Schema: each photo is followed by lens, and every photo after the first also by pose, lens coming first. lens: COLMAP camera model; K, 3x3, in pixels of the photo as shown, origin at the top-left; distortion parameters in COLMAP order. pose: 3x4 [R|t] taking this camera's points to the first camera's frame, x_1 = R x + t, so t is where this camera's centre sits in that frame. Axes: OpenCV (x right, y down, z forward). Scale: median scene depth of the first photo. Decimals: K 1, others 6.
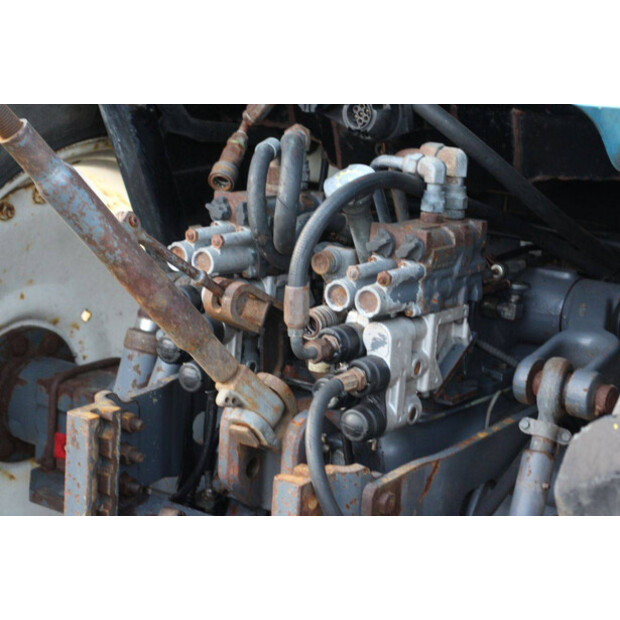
lens RADIAL K [[1449.8, 0, 308.8], [0, 1449.8, 312.4], [0, 0, 1]] dist [0.266409, 0.000000]
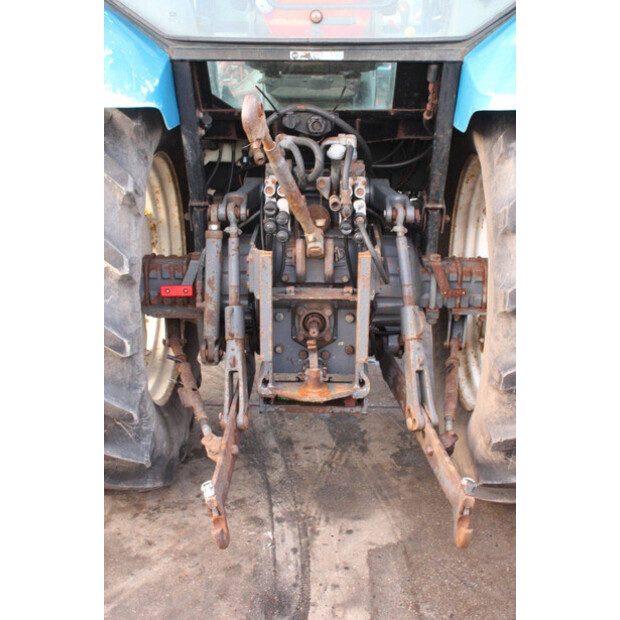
lens RADIAL K [[790.0, 0, 307.6], [0, 790.0, 312.5], [0, 0, 1]] dist [0.015277, 0.000000]
pose [[0.825002, -0.237427, 0.512836, -0.820790], [0.182725, 0.970790, 0.155495, -0.035642], [-0.534774, -0.034575, 0.844287, -0.218261]]
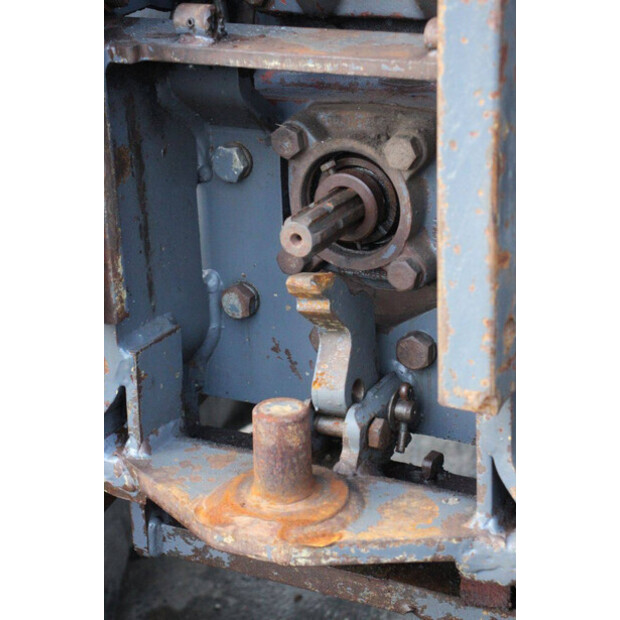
lens RADIAL K [[1449.8, 0, 309.7], [0, 1449.8, 311.9], [0, 0, 1]] dist [0.266409, 0.000000]
pose [[0.985310, -0.141002, 0.096350, -0.122975], [0.129022, 0.984239, 0.120945, 0.190738], [-0.111885, -0.106737, 0.987972, 0.440498]]
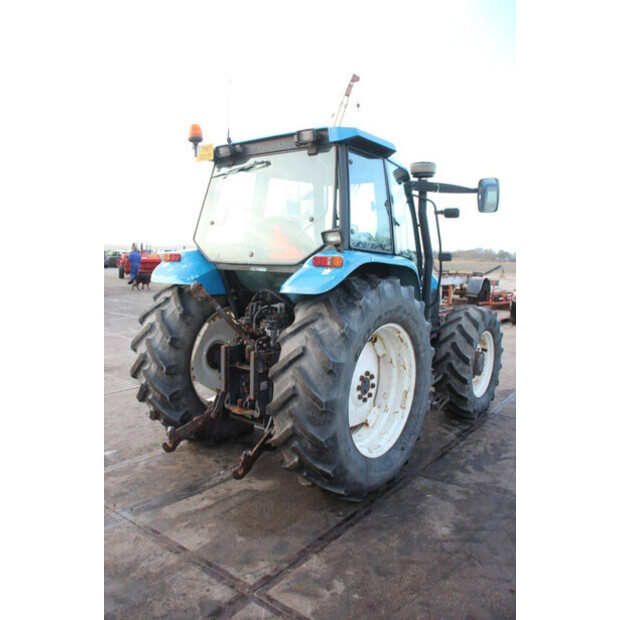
lens RADIAL K [[508.9, 0, 294.2], [0, 508.9, 305.3], [0, 0, 1]] dist [-0.151564, 0.110399]
pose [[0.997495, -0.024754, -0.066268, 0.296615], [0.013768, 0.986797, -0.161373, 0.250571], [0.069388, 0.160057, 0.984666, -1.149389]]
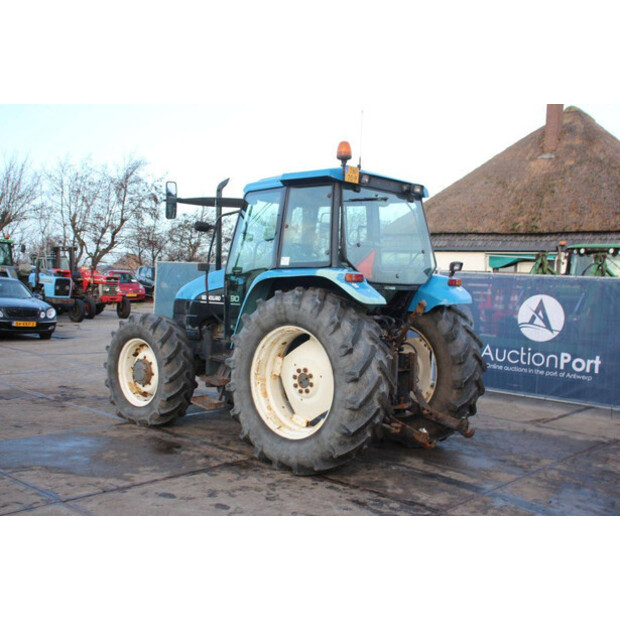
lens RADIAL K [[702.1, 0, 309.8], [0, 702.1, 311.6], [0, 0, 1]] dist [0.009401, 0.000000]
pose [[0.109113, -0.094369, 0.989540, -3.629208], [0.222240, 0.972600, 0.068248, -0.473450], [-0.968867, 0.212468, 0.127096, 0.916215]]
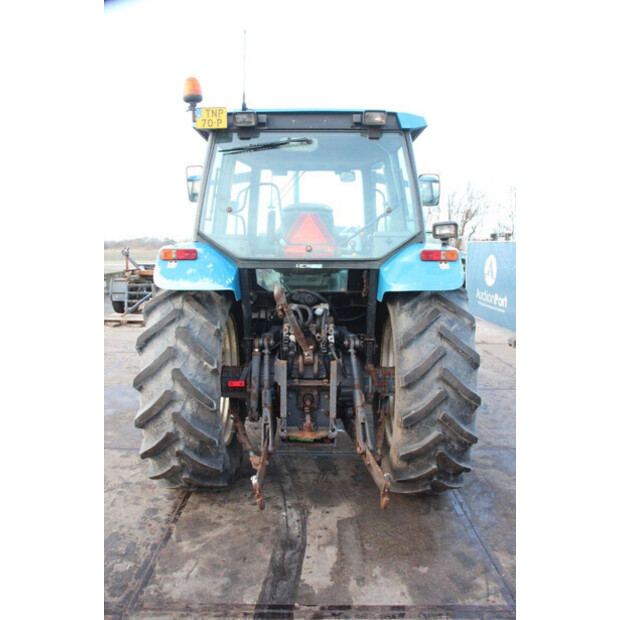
lens RADIAL K [[508.9, 0, 306.2], [0, 508.9, 307.2], [0, 0, 1]] dist [-0.151564, 0.110399]
pose [[0.821807, -0.115228, 0.557992, -1.048695], [0.183765, 0.980605, -0.068149, 0.016439], [-0.539317, 0.158545, 0.827043, -0.542692]]
